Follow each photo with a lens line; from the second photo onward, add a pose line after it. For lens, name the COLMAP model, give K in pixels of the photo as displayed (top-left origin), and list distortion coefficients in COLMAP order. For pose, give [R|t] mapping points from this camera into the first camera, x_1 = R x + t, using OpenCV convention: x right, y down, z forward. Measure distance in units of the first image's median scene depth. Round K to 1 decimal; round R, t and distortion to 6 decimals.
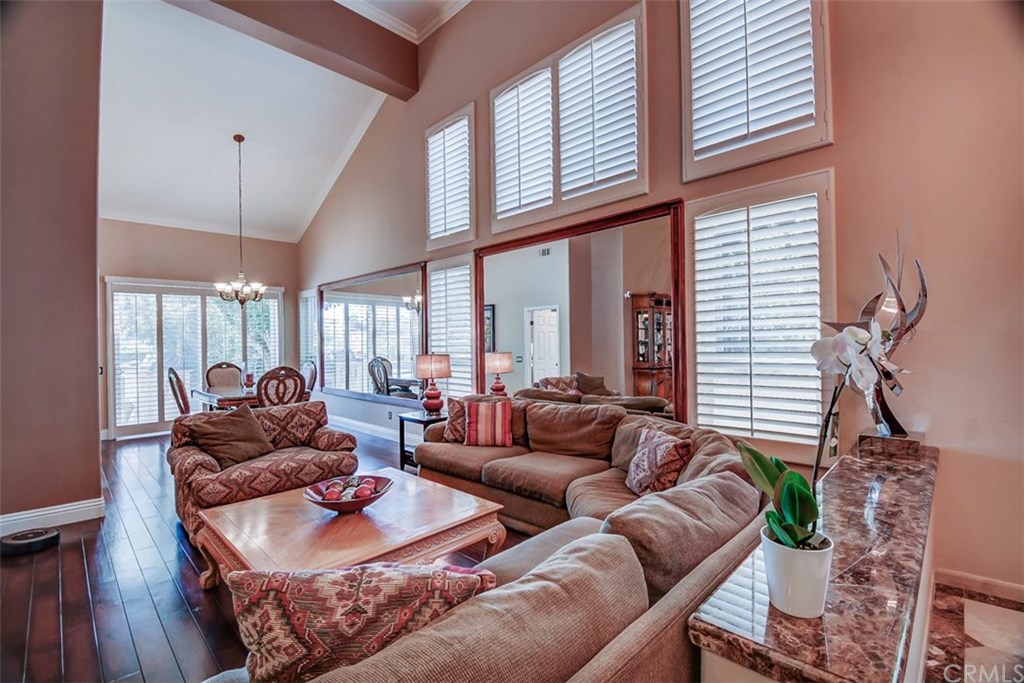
lens RADIAL K [[451.6, 0, 511.5], [0, 451.6, 343.9], [0, 0, 1]] dist [0.004472, -0.019073]
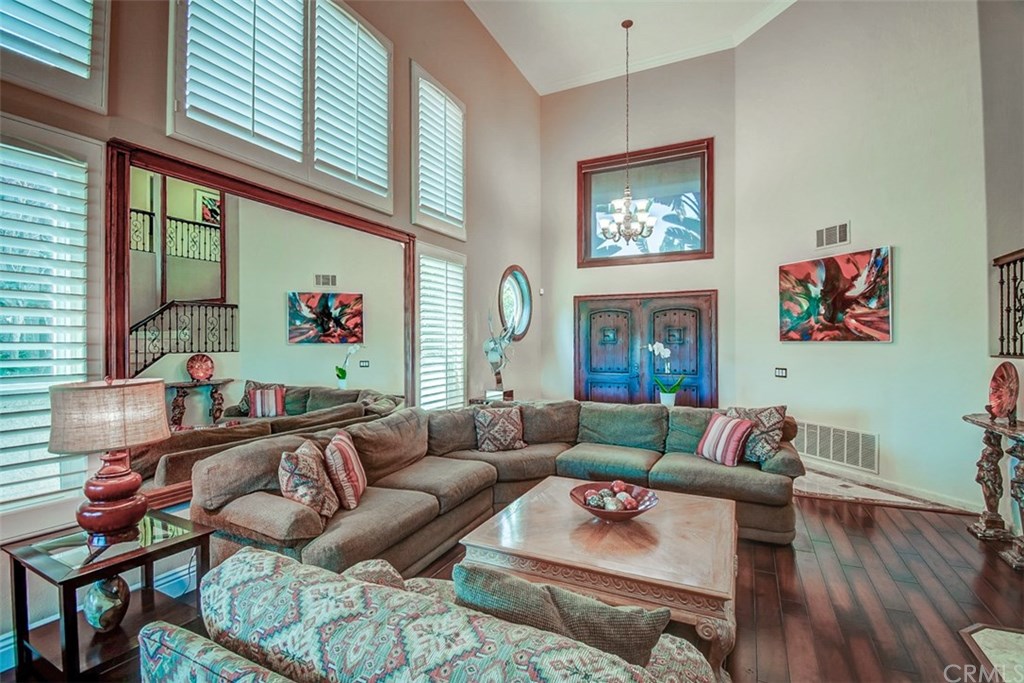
lens RADIAL K [[473.0, 0, 516.2], [0, 473.0, 342.0], [0, 0, 1]] dist [0.023379, -0.030571]
pose [[-0.324946, 0.017404, 0.945572, -0.937557], [0.008895, 0.999843, -0.015346, -0.000784], [-0.945691, 0.003424, -0.325050, 1.136504]]
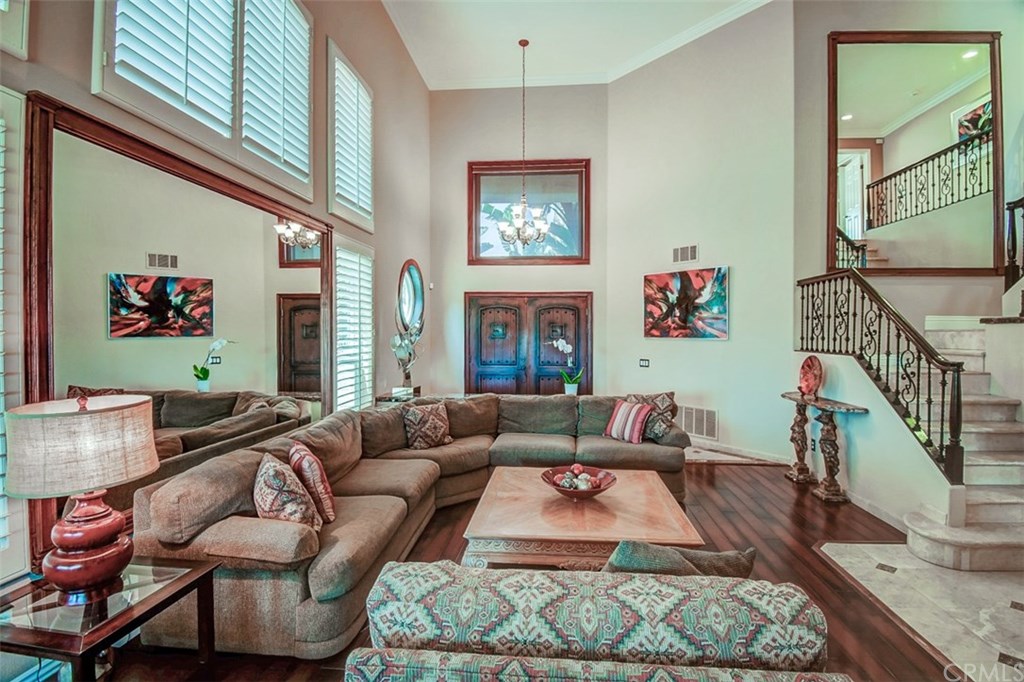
lens RADIAL K [[472.1, 0, 525.8], [0, 472.1, 334.9], [0, 0, 1]] dist [0.018963, -0.023505]
pose [[-0.649907, 0.007696, 0.759975, -0.869821], [0.008508, 0.999960, -0.002850, -0.026753], [-0.759966, 0.004614, -0.649946, 1.382372]]
